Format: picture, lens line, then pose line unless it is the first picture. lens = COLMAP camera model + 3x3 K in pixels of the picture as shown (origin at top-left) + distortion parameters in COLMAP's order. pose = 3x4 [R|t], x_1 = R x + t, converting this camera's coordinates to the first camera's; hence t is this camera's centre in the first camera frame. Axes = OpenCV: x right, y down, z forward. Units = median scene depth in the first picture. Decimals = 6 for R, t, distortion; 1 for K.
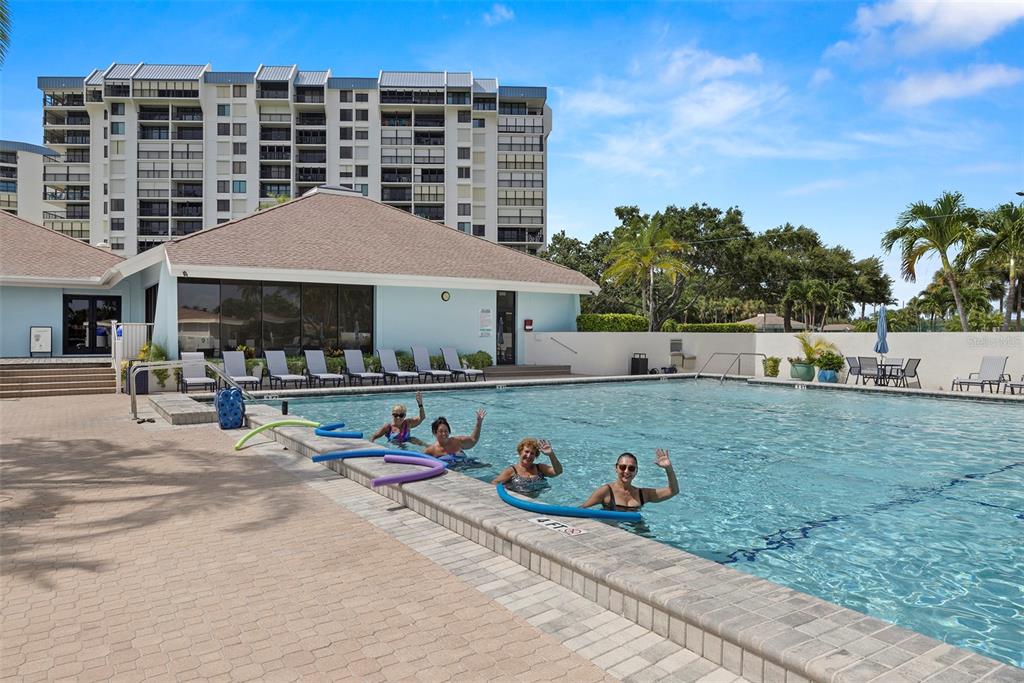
lens RADIAL K [[675.4, 0, 491.0], [0, 675.4, 341.0], [0, 0, 1]] dist [-0.007851, 0.001810]
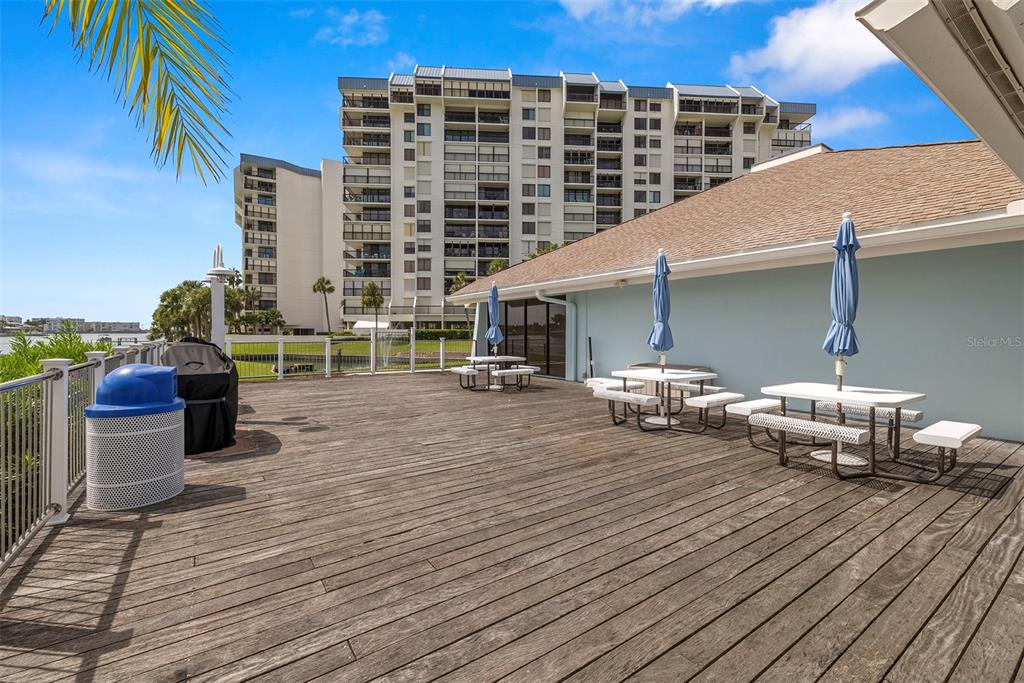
lens RADIAL K [[439.0, 0, 514.1], [0, 439.0, 339.0], [0, 0, 1]] dist [0.002645, -0.000765]
pose [[0.998905, -0.001563, 0.046765, -0.445780], [0.001228, 0.999973, 0.007196, -0.010023], [-0.046775, -0.007131, 0.998880, 0.337142]]
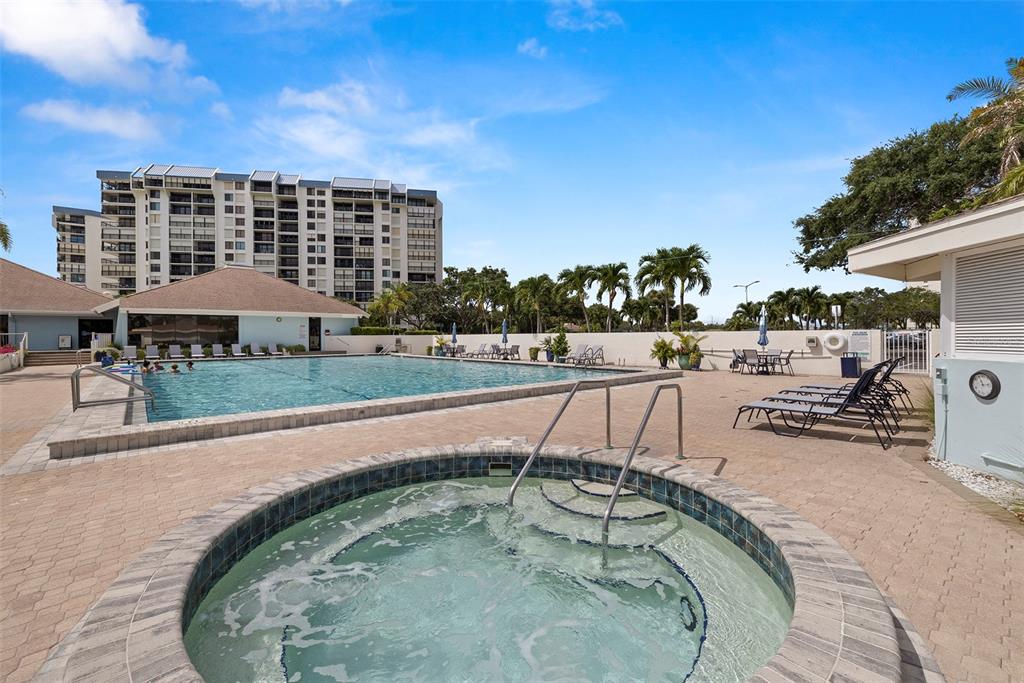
lens RADIAL K [[439.0, 0, 516.0], [0, 439.0, 338.8], [0, 0, 1]] dist [0.002645, -0.000765]
pose [[0.989012, -0.009110, 0.147554, 0.118100], [0.009612, 0.999950, -0.002693, 0.001746], [-0.147522, 0.004082, 0.989050, -0.127949]]
